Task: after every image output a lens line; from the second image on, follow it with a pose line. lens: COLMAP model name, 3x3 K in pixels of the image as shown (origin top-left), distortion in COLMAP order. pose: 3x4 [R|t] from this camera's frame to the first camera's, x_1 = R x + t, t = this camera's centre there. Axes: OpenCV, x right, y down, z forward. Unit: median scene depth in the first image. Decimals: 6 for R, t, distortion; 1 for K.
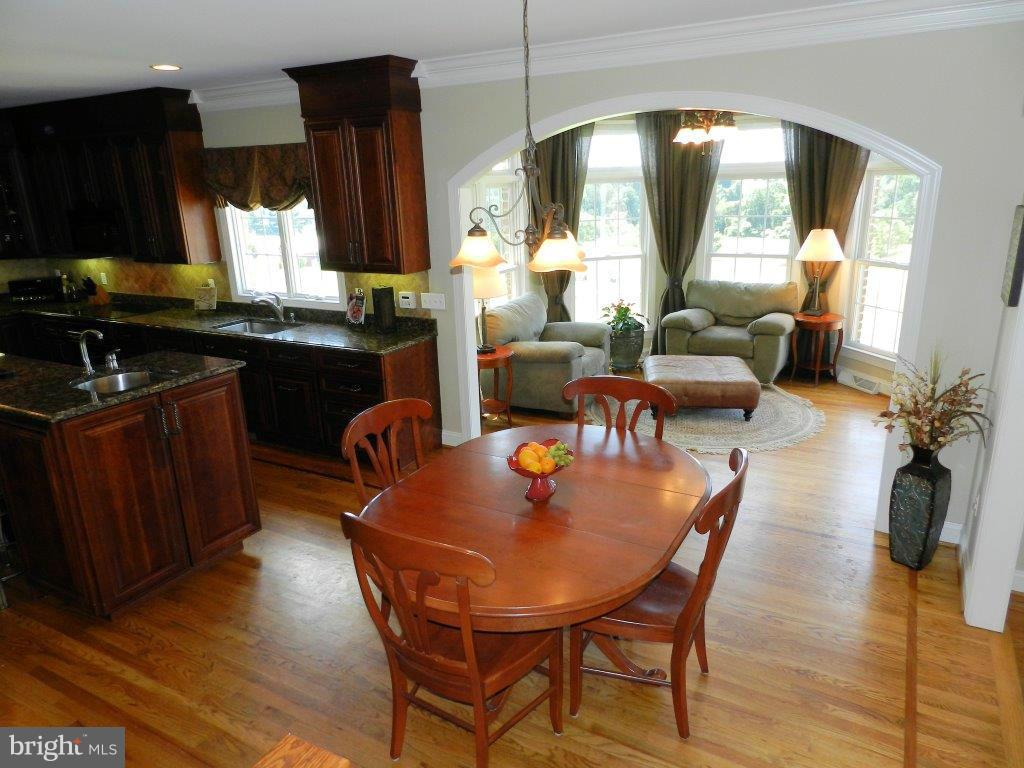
lens RADIAL K [[692.5, 0, 512.1], [0, 692.5, 378.3], [0, 0, 1]] dist [0.022995, -0.001664]
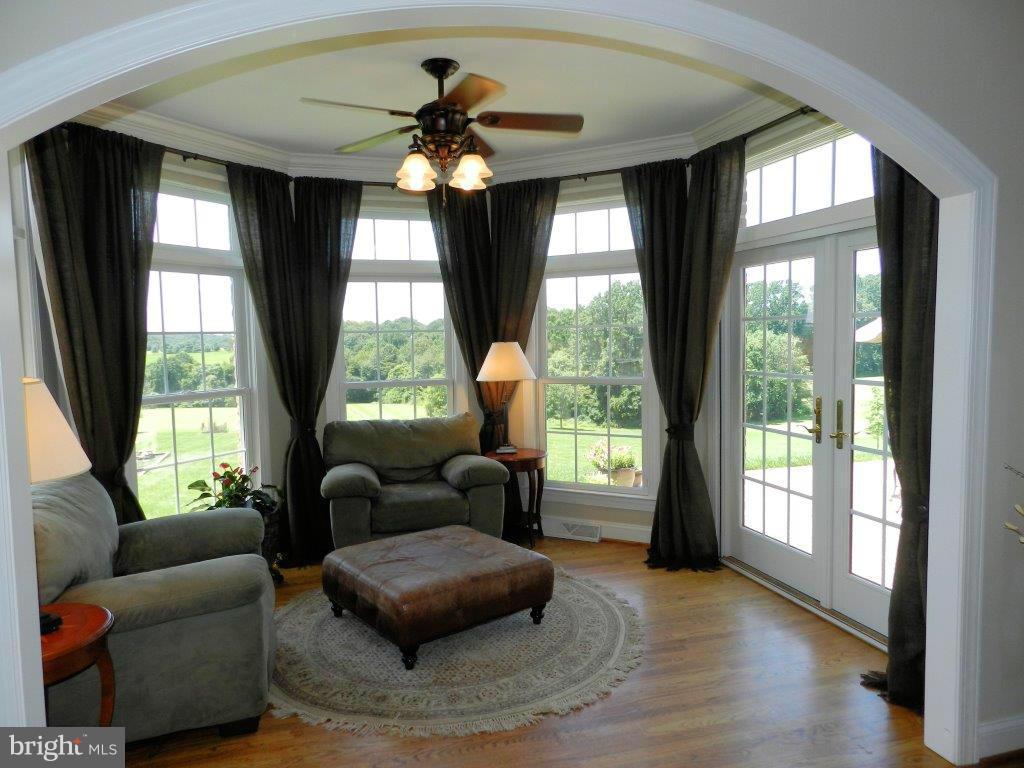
lens RADIAL K [[692.5, 0, 512.1], [0, 692.5, 378.3], [0, 0, 1]] dist [0.022995, -0.001664]
pose [[0.698340, -0.026701, 0.715268, -0.105378], [0.196076, 0.968214, -0.155291, -0.053839], [-0.688387, 0.248692, 0.681378, 0.490569]]
